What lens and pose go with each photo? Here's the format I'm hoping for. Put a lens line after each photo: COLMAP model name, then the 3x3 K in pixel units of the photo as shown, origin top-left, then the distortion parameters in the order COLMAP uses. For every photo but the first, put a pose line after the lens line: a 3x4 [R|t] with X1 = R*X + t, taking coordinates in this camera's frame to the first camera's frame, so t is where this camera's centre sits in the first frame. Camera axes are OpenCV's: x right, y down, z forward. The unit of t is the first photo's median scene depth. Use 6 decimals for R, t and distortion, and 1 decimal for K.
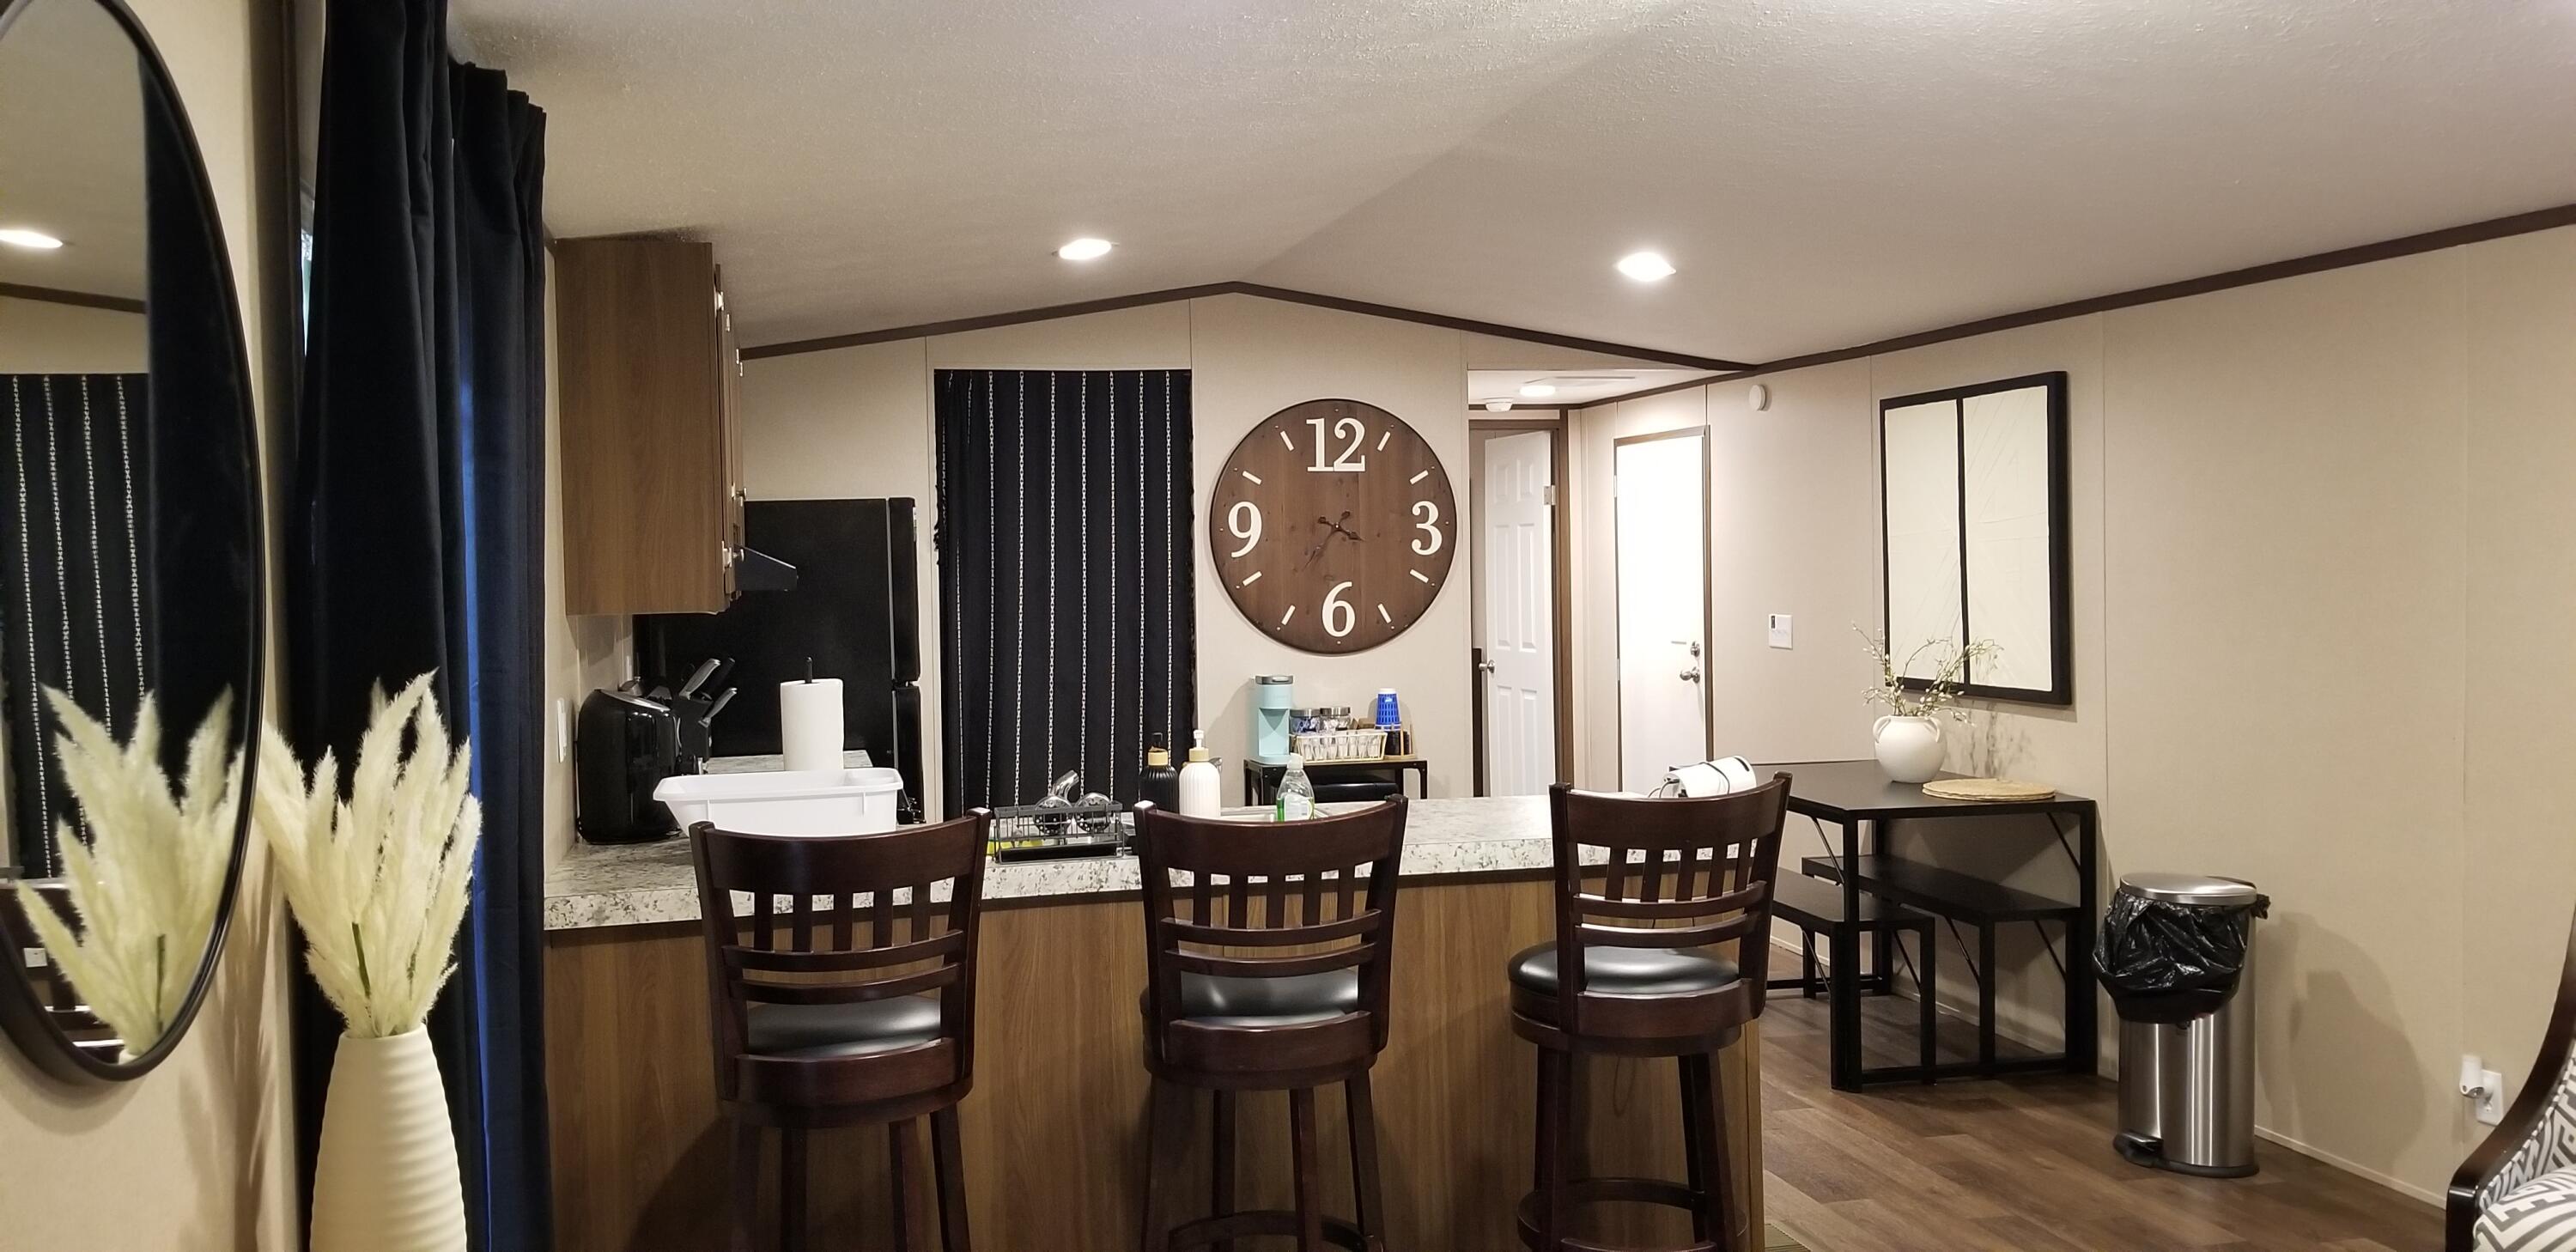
lens RADIAL K [[2004.9, 0, 1318.9], [0, 2004.9, 553.8], [0, 0, 1]] dist [0.067064, -0.133051]
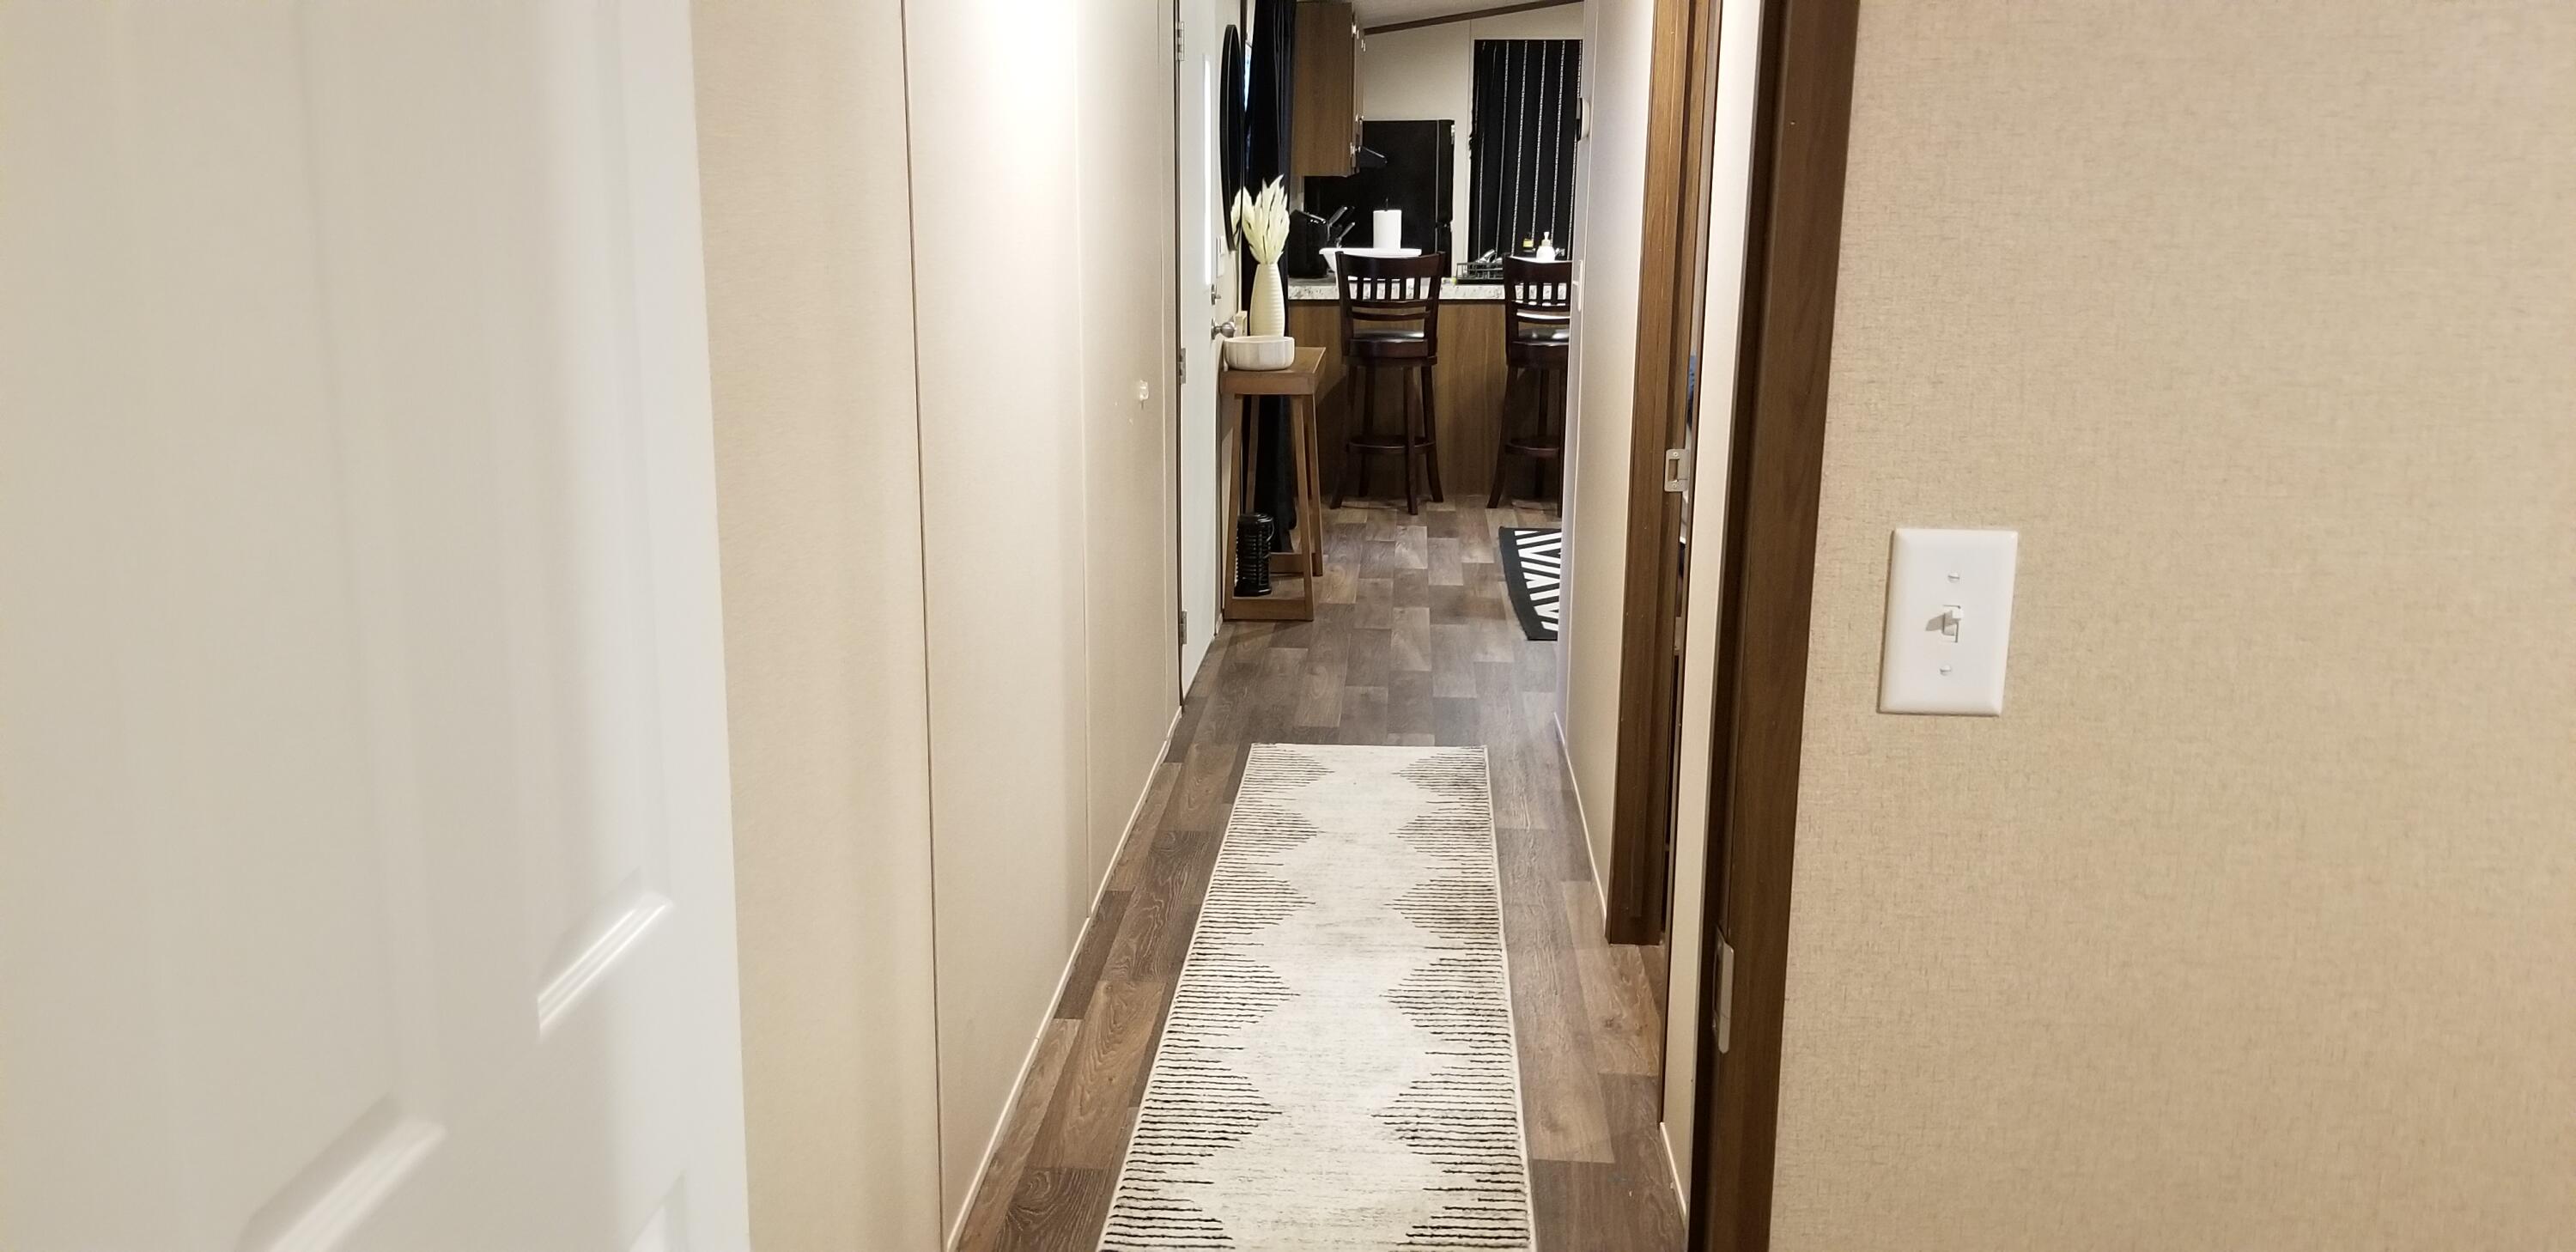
lens RADIAL K [[2004.9, 0, 1286.6], [0, 2004.9, 602.0], [0, 0, 1]] dist [0.067064, -0.133051]
pose [[0.949264, 0.092694, -0.300508, 0.207053], [-0.026310, 0.975632, 0.217830, 0.004157], [0.313377, -0.198872, 0.928571, -0.698869]]
